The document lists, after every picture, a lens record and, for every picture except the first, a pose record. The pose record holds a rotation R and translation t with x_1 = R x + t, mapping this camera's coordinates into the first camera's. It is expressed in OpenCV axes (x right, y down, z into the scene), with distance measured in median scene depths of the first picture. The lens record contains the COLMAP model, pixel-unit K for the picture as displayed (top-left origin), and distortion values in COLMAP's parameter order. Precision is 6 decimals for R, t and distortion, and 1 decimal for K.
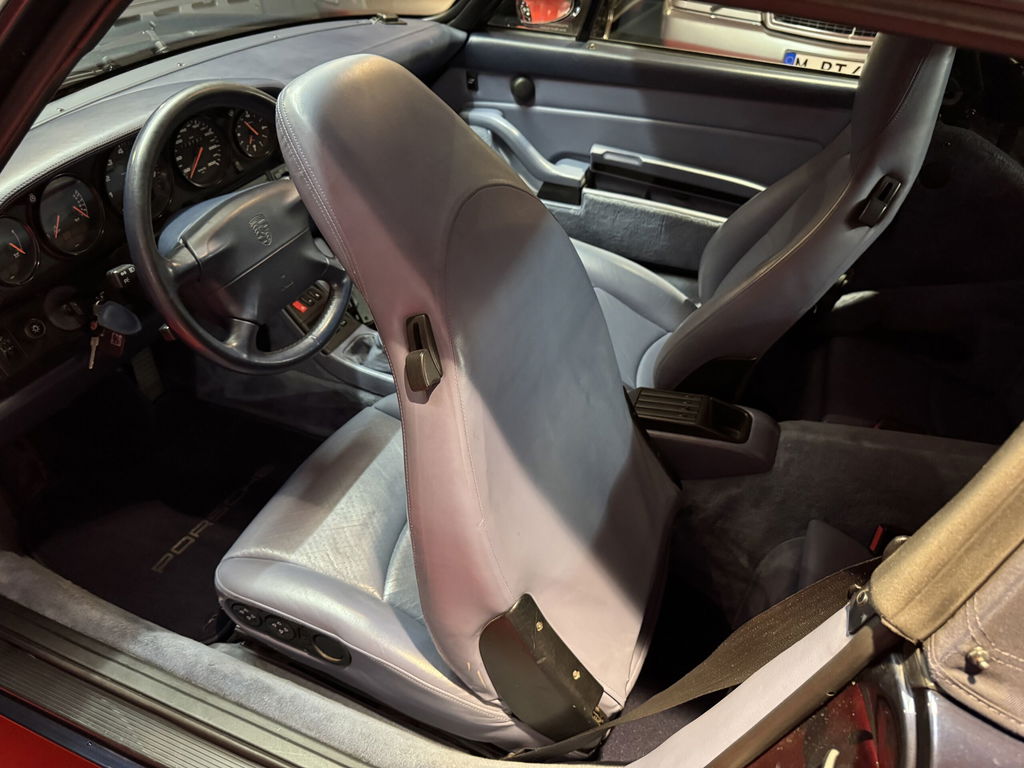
lens RADIAL K [[721.9, 0, 524.2], [0, 721.9, 392.3], [0, 0, 1]] dist [0.075567, -0.105267]
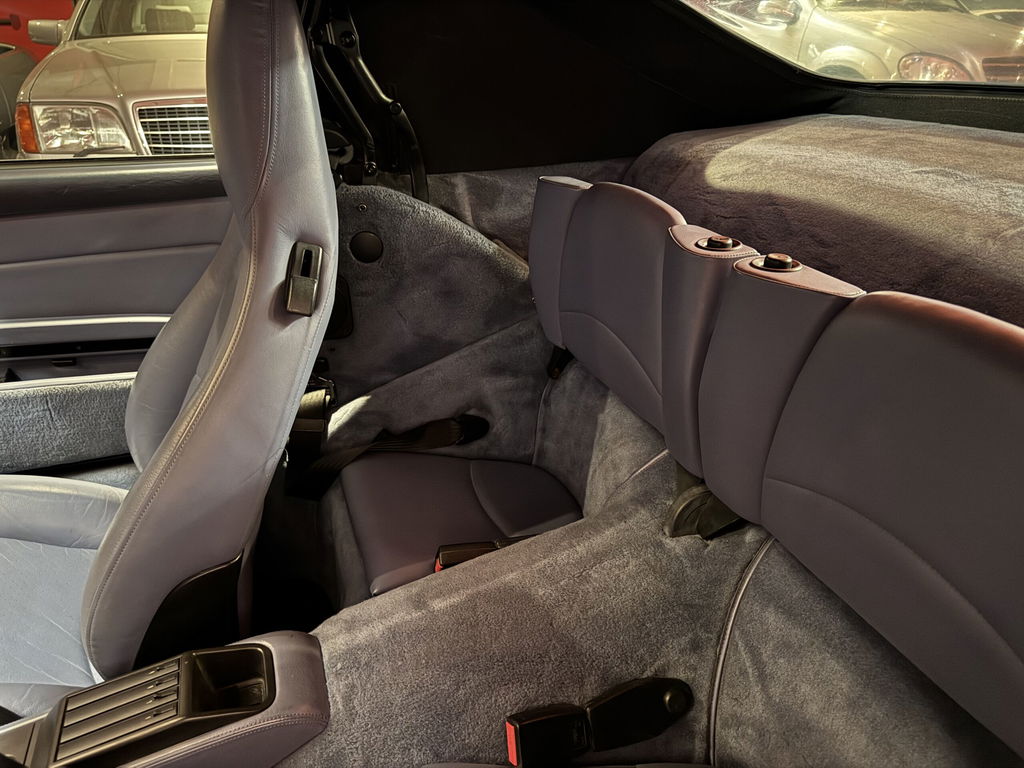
lens RADIAL K [[721.9, 0, 524.2], [0, 721.9, 392.3], [0, 0, 1]] dist [0.075567, -0.105267]
pose [[0.739456, -0.318761, 0.592956, 0.135013], [0.424169, 0.904577, -0.042685, -0.033218], [-0.522767, 0.283077, 0.804103, 0.253336]]
